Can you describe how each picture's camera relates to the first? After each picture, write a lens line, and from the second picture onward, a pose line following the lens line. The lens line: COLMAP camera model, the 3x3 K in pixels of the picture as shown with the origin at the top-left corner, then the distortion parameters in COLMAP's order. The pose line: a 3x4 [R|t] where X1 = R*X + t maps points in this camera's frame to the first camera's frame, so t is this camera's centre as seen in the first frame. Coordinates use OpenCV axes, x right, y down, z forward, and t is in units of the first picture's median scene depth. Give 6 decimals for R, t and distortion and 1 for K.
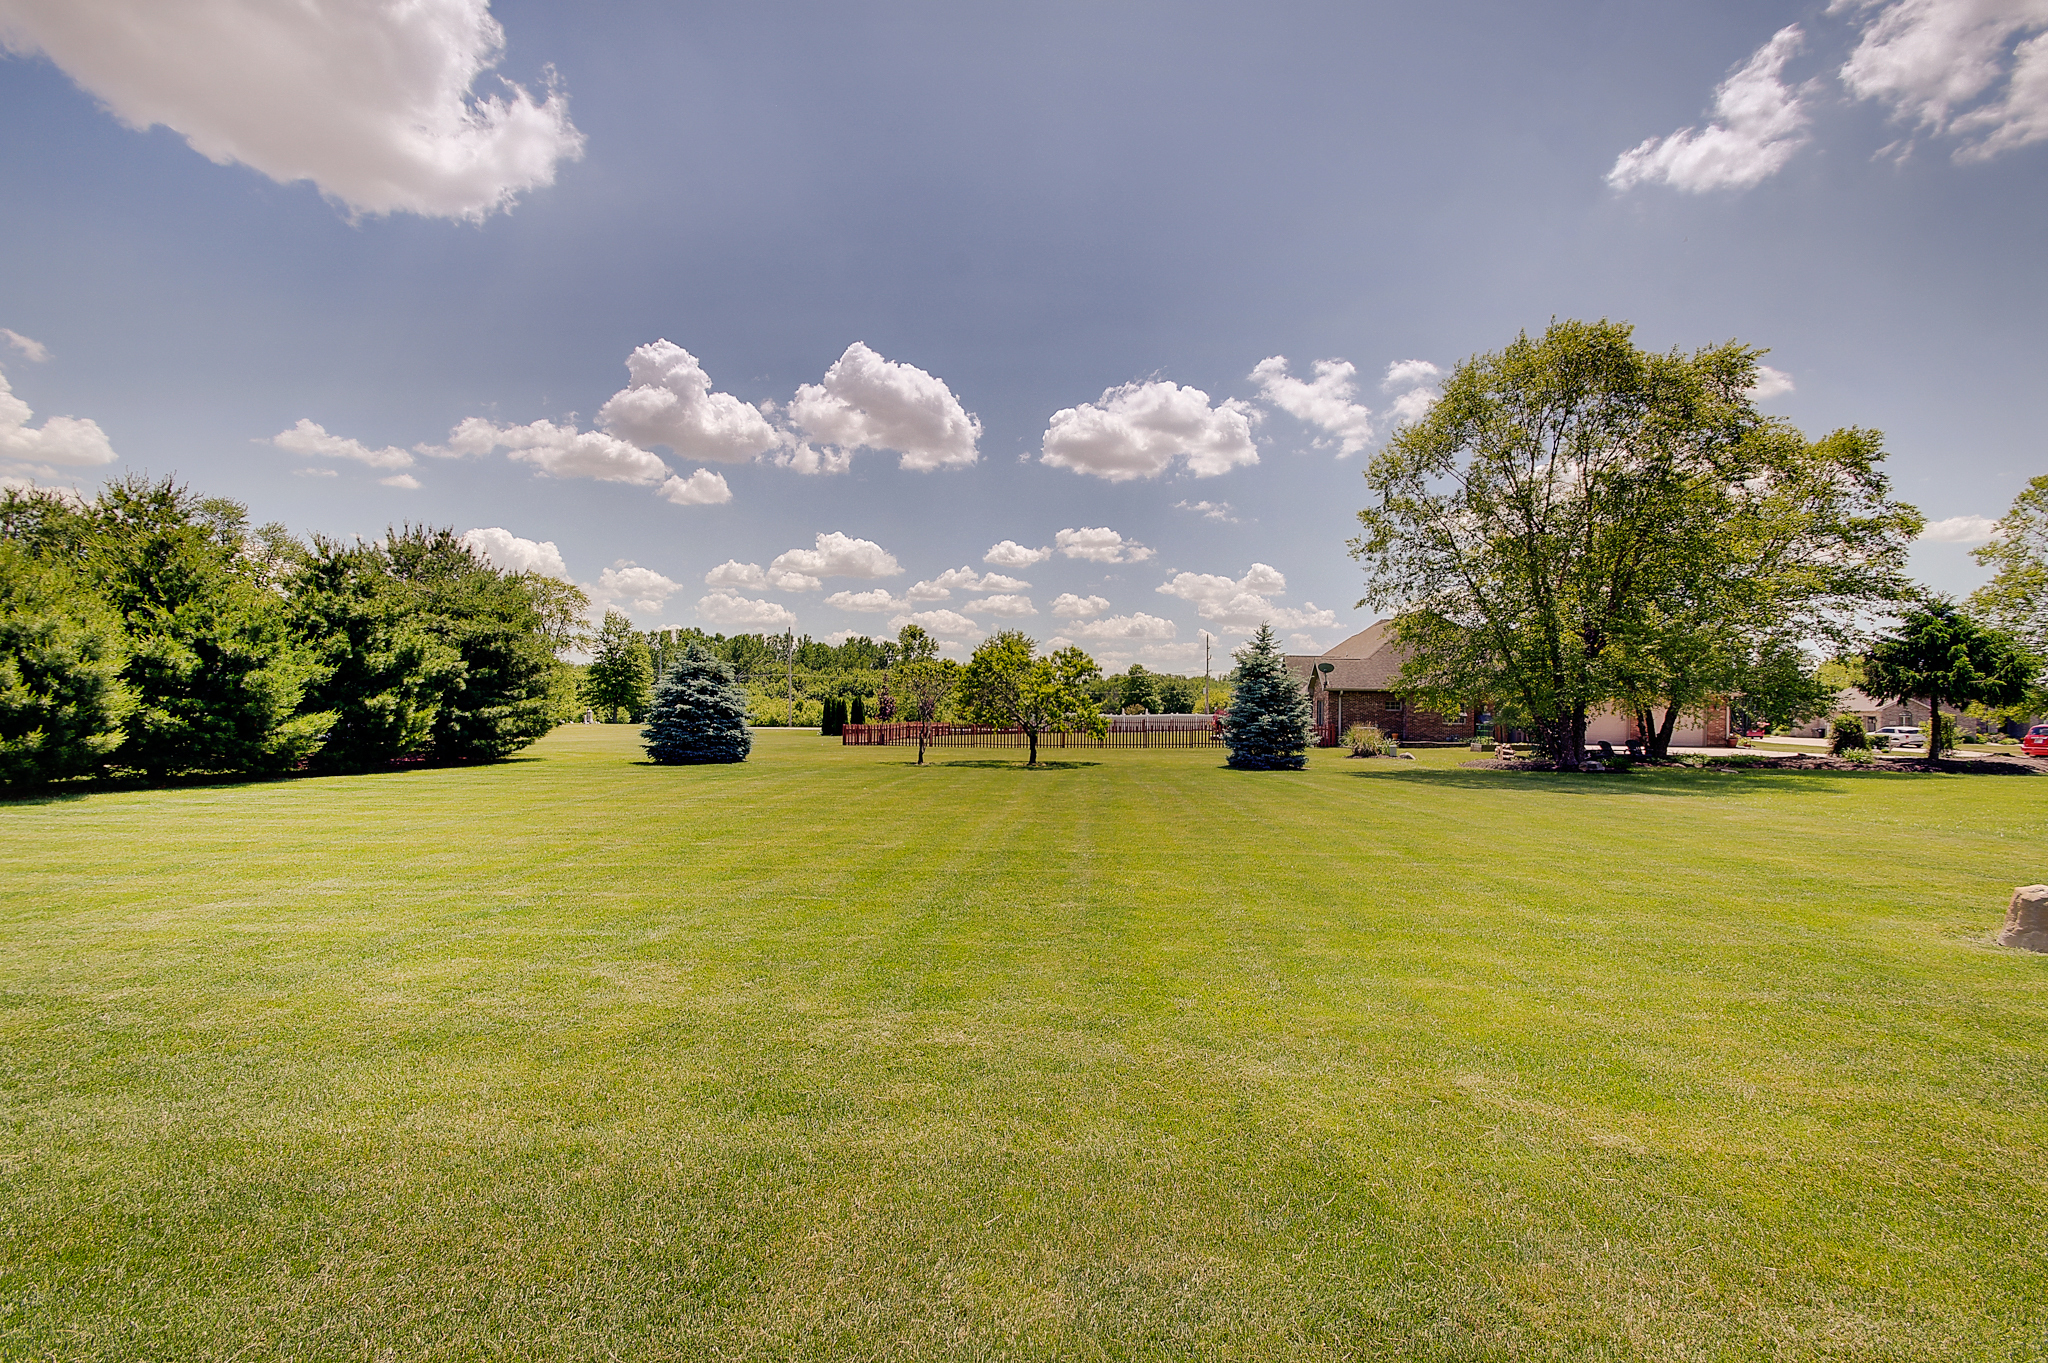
lens RADIAL K [[890.7, 0, 1023.5], [0, 890.7, 703.1], [0, 0, 1]] dist [0.040033, -0.028255]
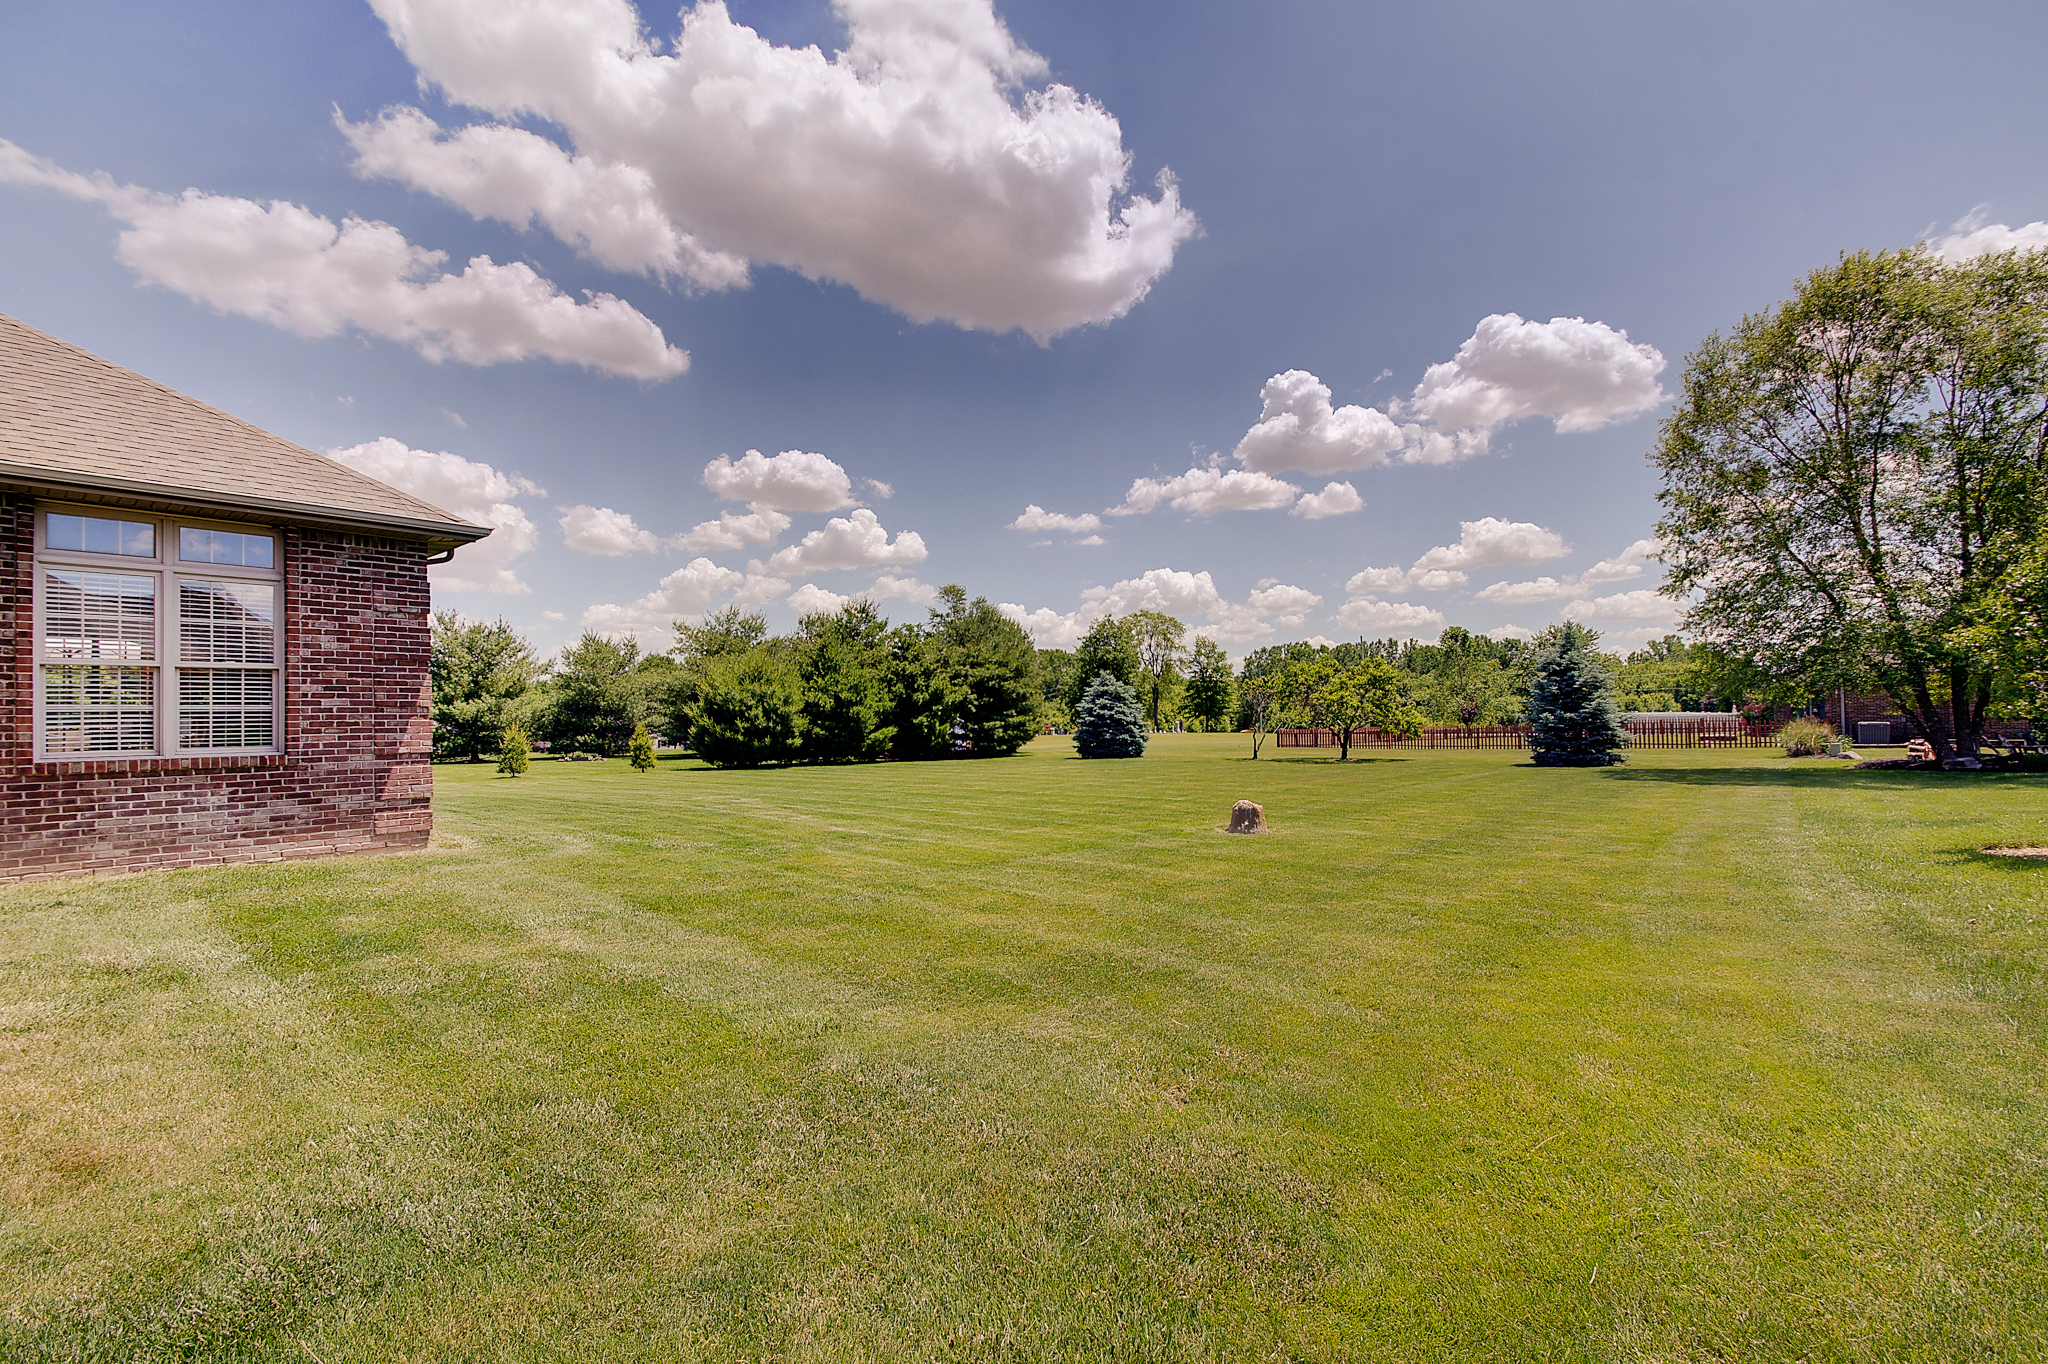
lens RADIAL K [[890.7, 0, 1023.5], [0, 890.7, 703.6], [0, 0, 1]] dist [0.040033, -0.028255]
pose [[0.767795, -0.035161, -0.639730, 0.441483], [0.029404, 0.999375, -0.019638, 0.004437], [0.640020, -0.003733, 0.768349, -0.171190]]
